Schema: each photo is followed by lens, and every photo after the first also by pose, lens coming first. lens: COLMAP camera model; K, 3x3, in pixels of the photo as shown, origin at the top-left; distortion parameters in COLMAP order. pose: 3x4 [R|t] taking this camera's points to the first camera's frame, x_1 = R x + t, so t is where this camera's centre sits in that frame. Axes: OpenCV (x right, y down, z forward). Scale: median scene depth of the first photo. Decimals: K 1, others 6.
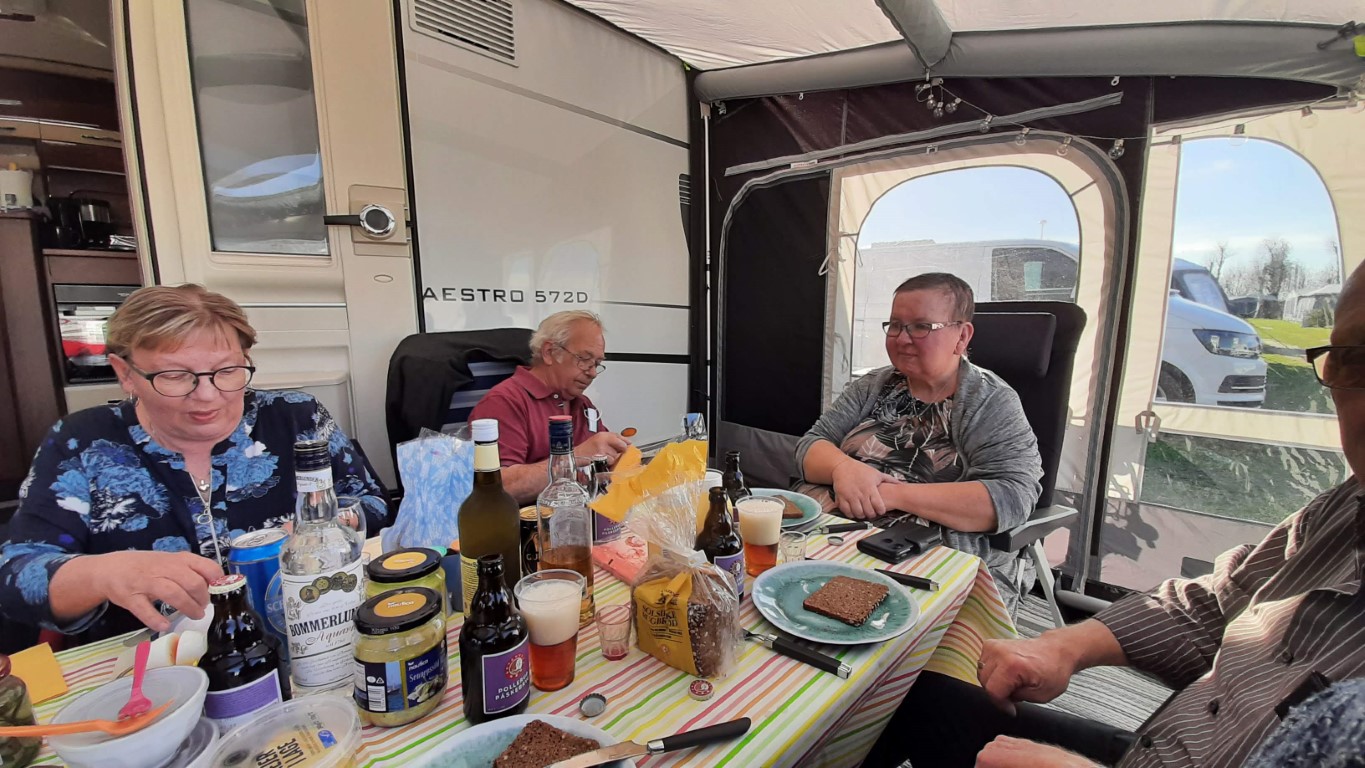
lens RADIAL K [[534.2, 0, 678.7], [0, 534.2, 402.1], [0, 0, 1]] dist [0.013814, -0.014132]
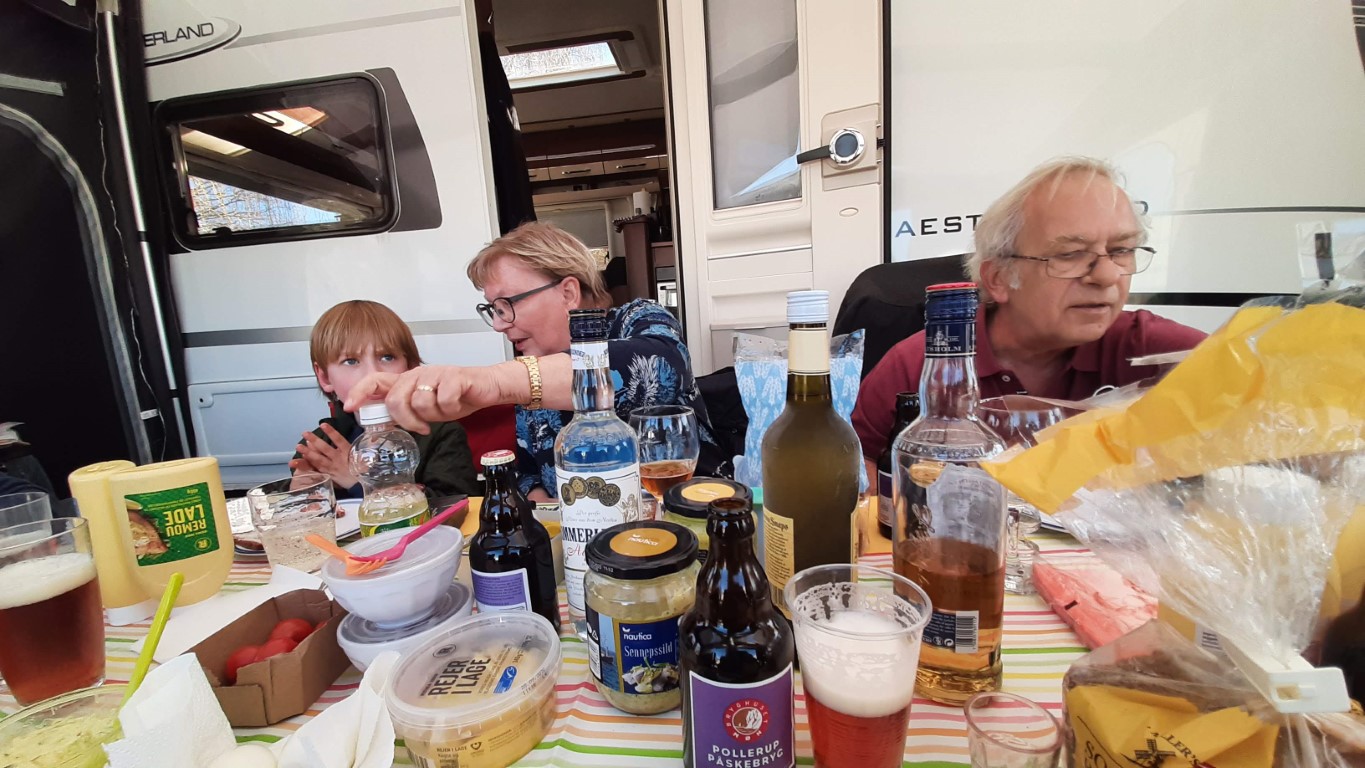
lens RADIAL K [[534.2, 0, 678.7], [0, 534.2, 402.1], [0, 0, 1]] dist [0.013814, -0.014132]
pose [[0.620315, 0.088276, -0.779370, 0.026062], [-0.058939, 0.996083, 0.065911, 0.122297], [0.782136, 0.005049, 0.623088, 0.490583]]
